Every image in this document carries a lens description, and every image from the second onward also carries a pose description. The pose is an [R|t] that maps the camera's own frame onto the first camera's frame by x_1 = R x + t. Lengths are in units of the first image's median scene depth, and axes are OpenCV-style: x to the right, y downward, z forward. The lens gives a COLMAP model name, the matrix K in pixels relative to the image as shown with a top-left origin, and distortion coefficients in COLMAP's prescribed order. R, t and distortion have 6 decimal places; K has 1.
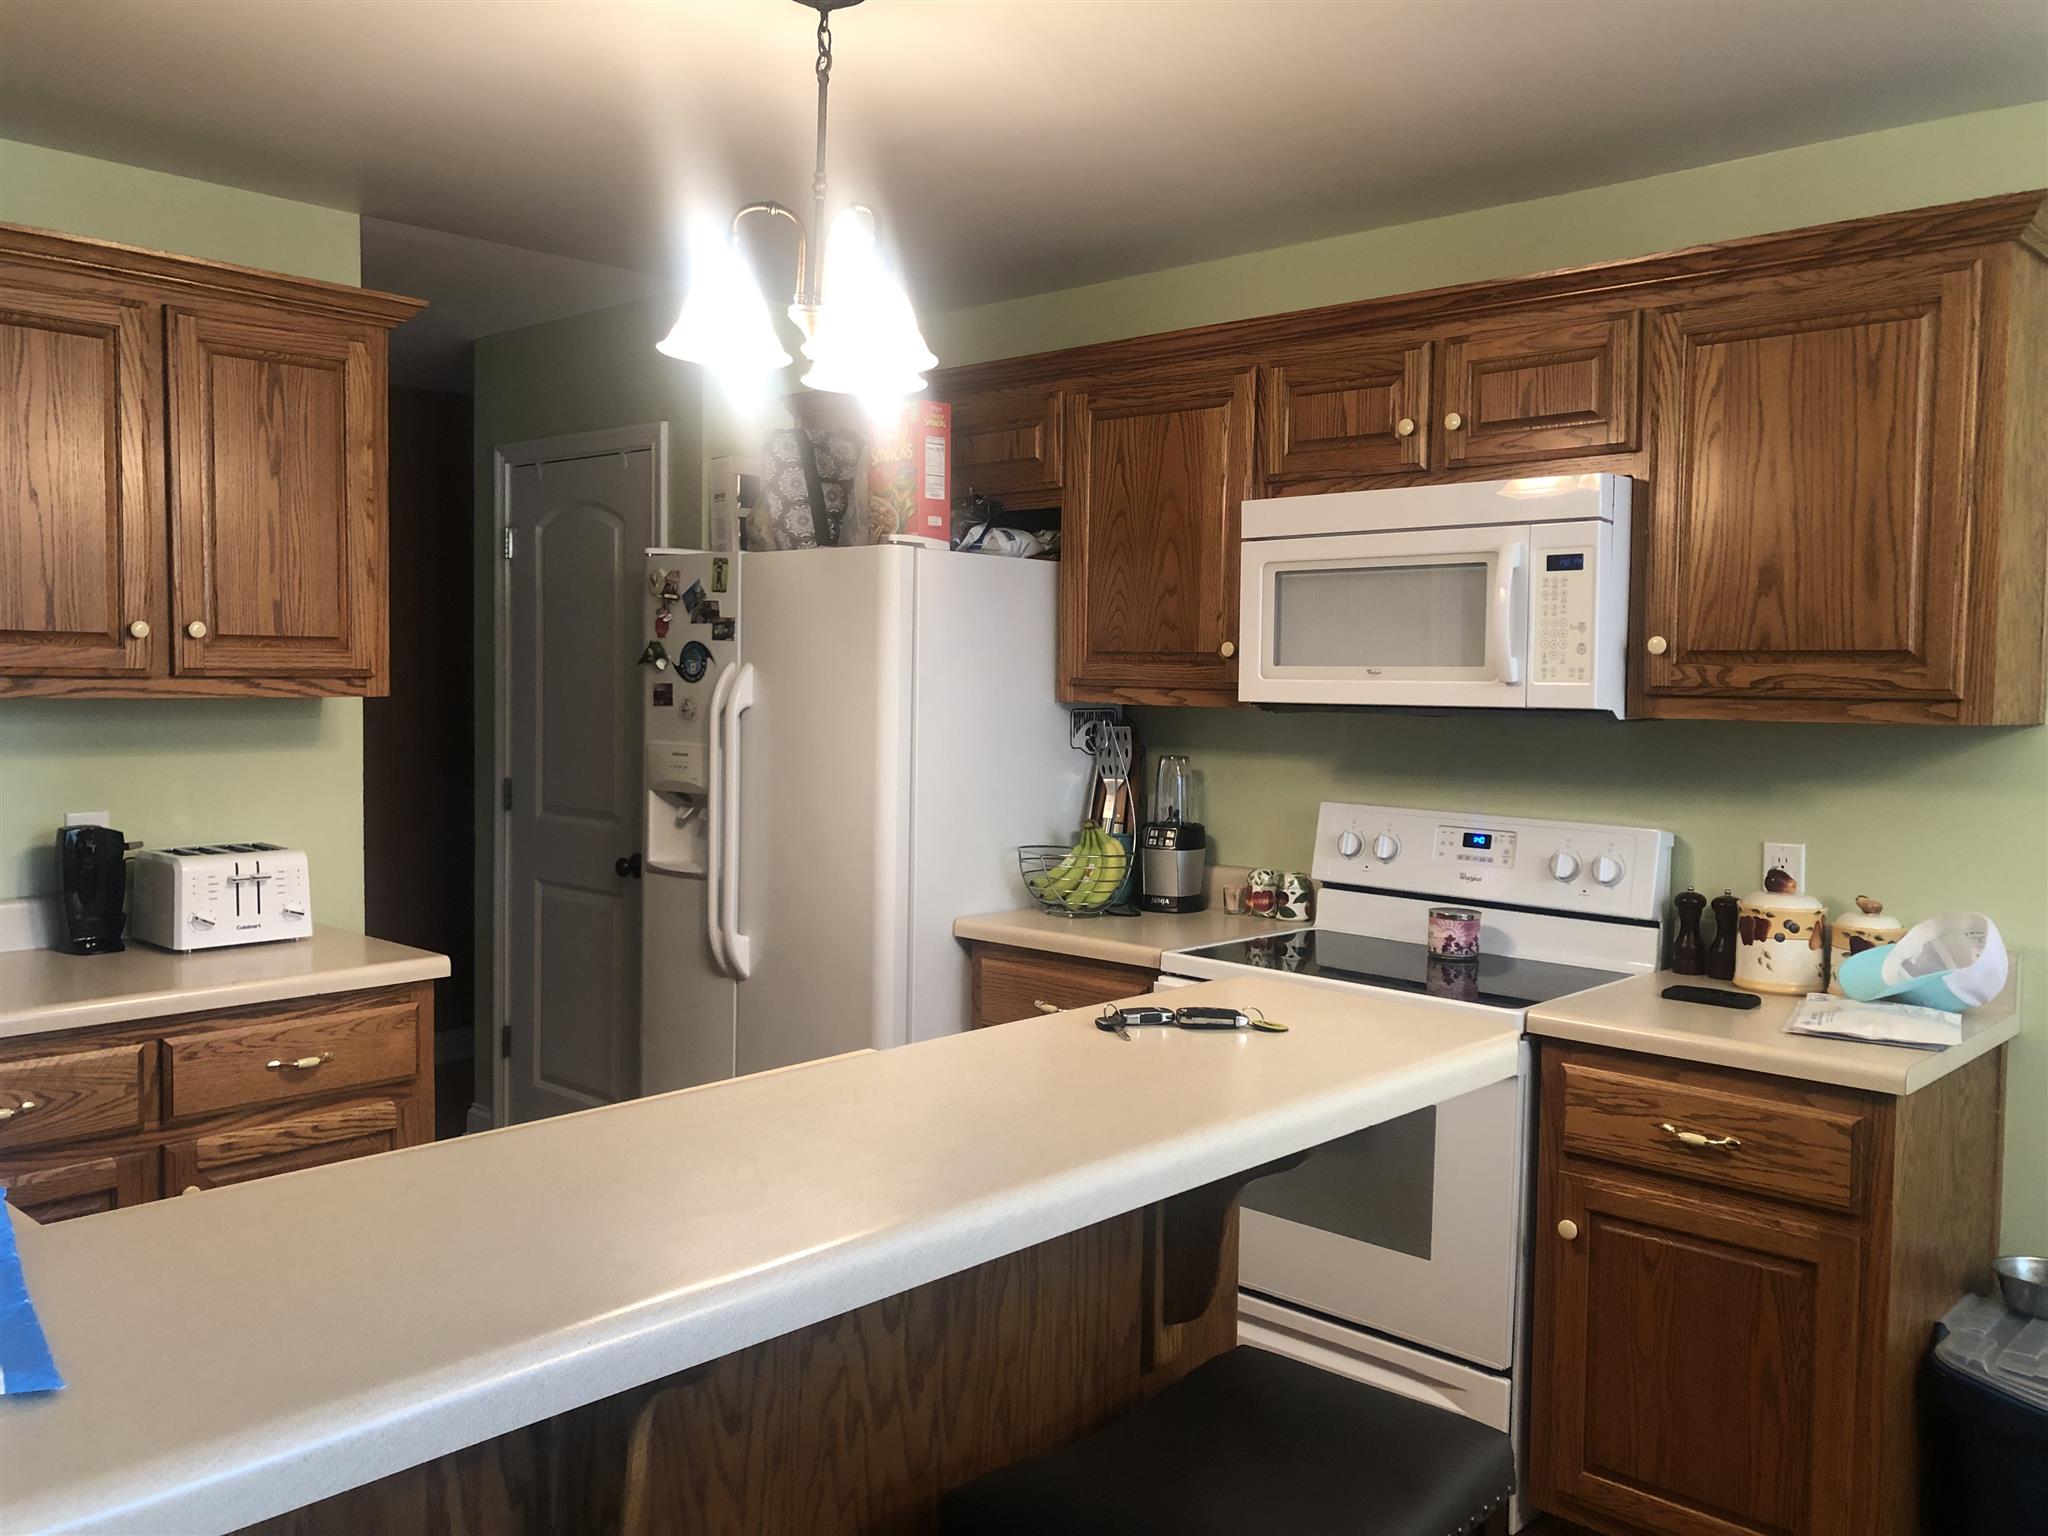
lens RADIAL K [[1633.7, 0, 1023.8], [0, 1633.7, 768.8], [0, 0, 1]] dist [0.016091, -0.012894]
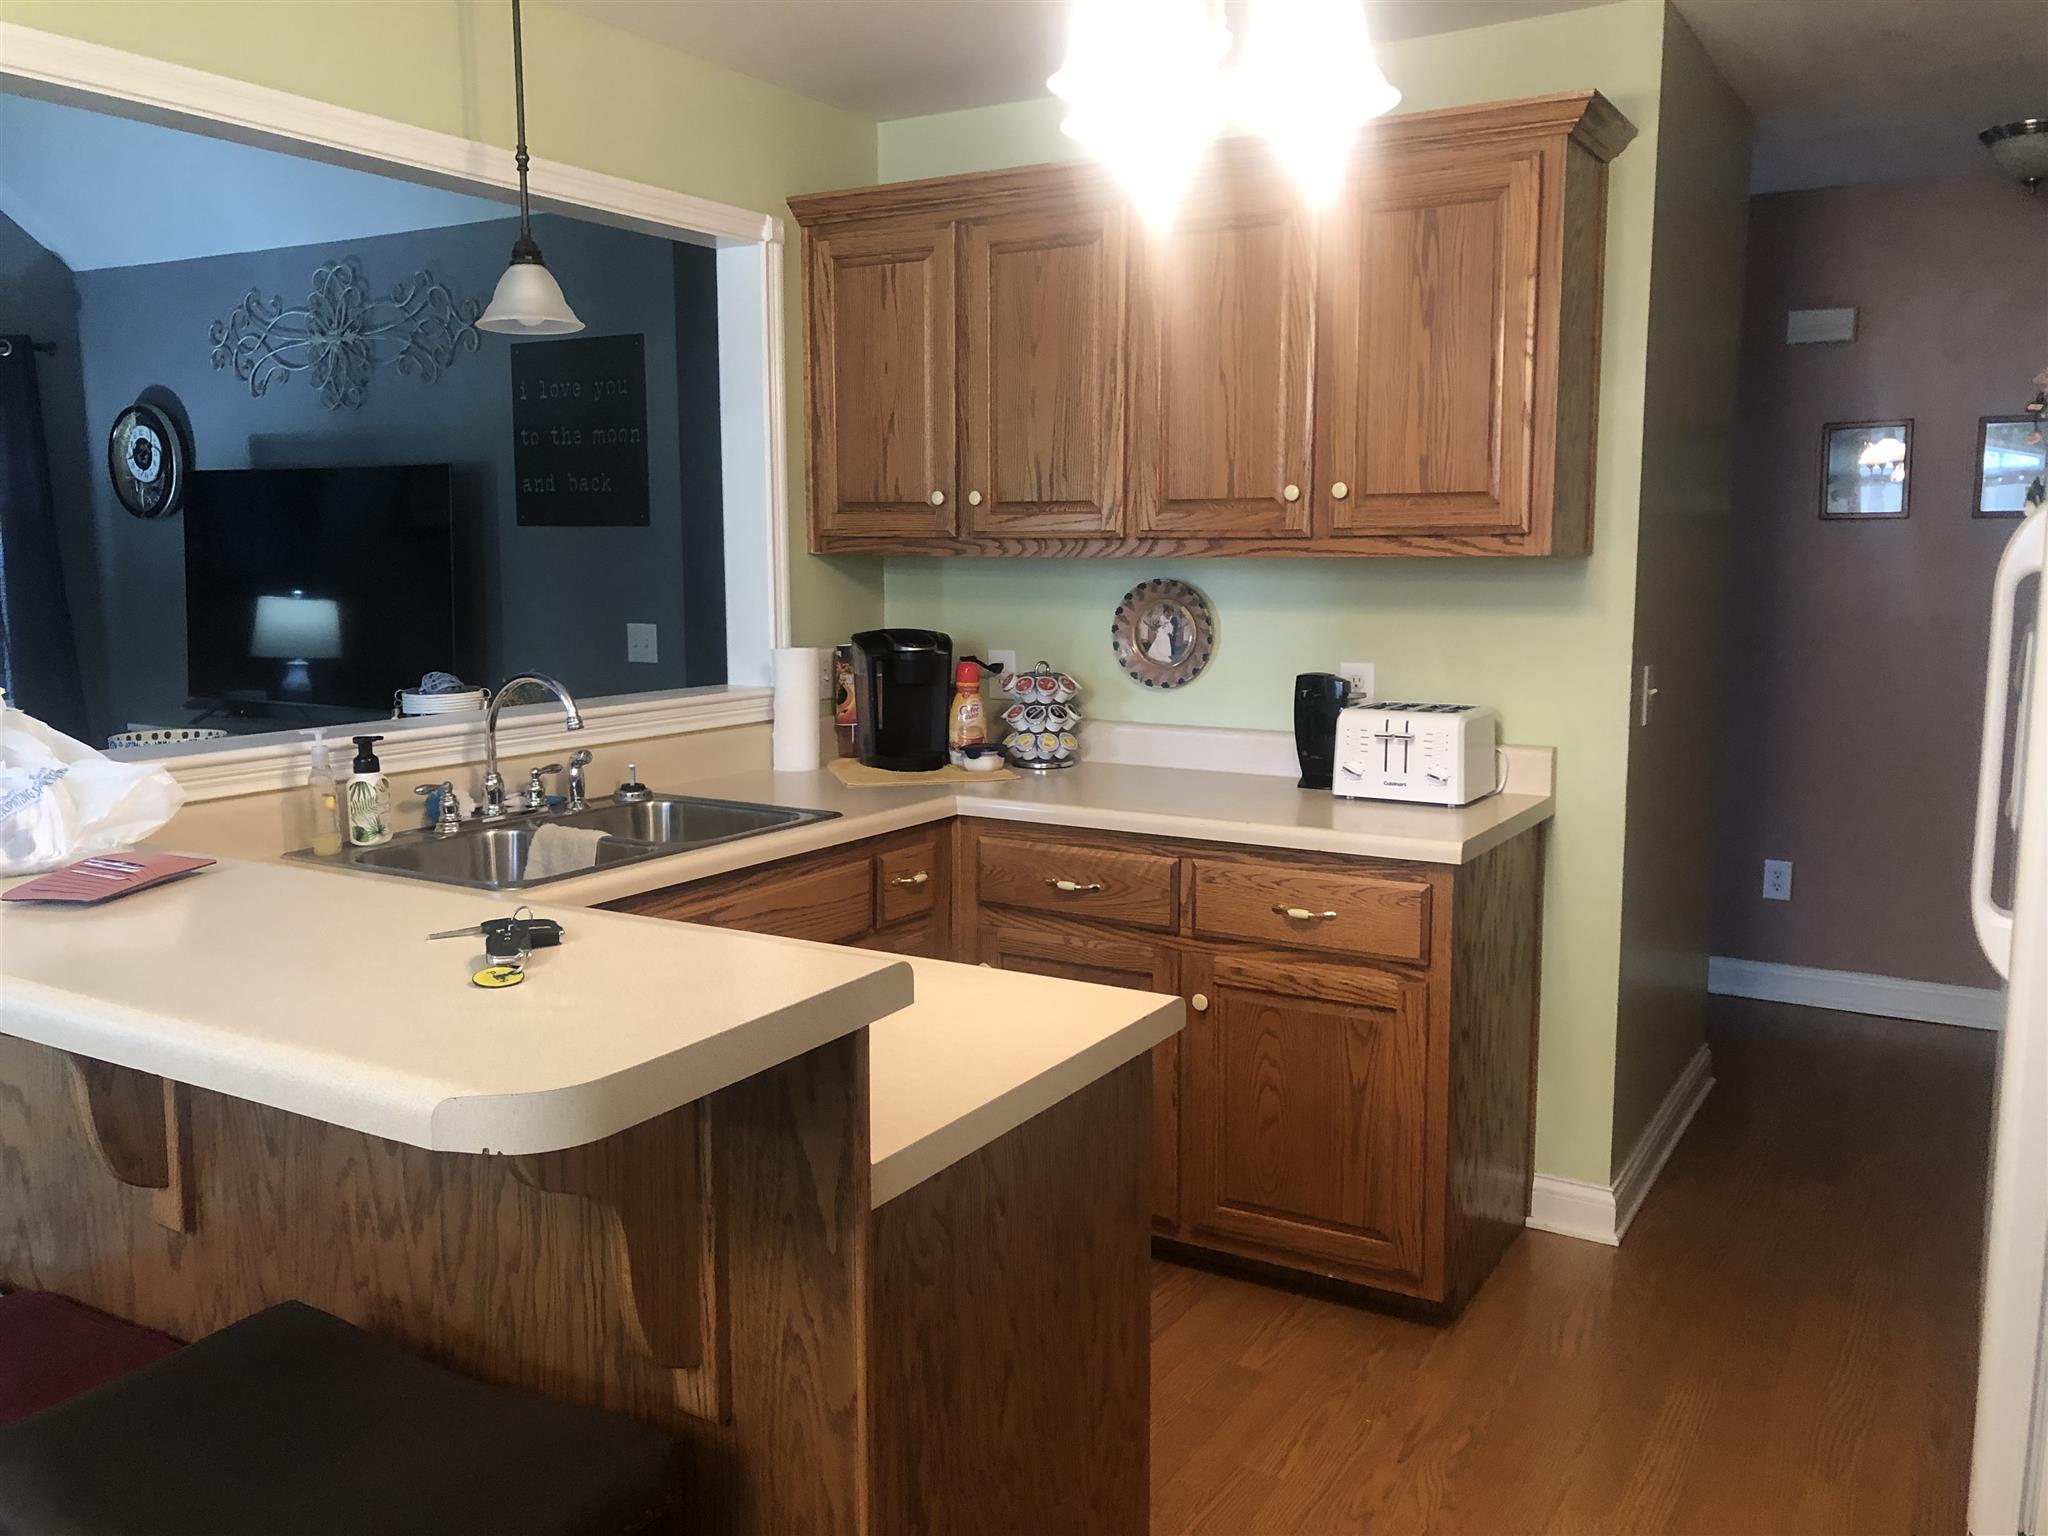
lens RADIAL K [[1633.7, 0, 1026.8], [0, 1633.7, 767.3], [0, 0, 1]] dist [0.016091, -0.012894]
pose [[0.210974, 0.116764, -0.970493, 0.505172], [-0.051568, 0.992787, 0.108237, -0.012790], [0.976131, 0.027211, 0.215473, 0.610103]]
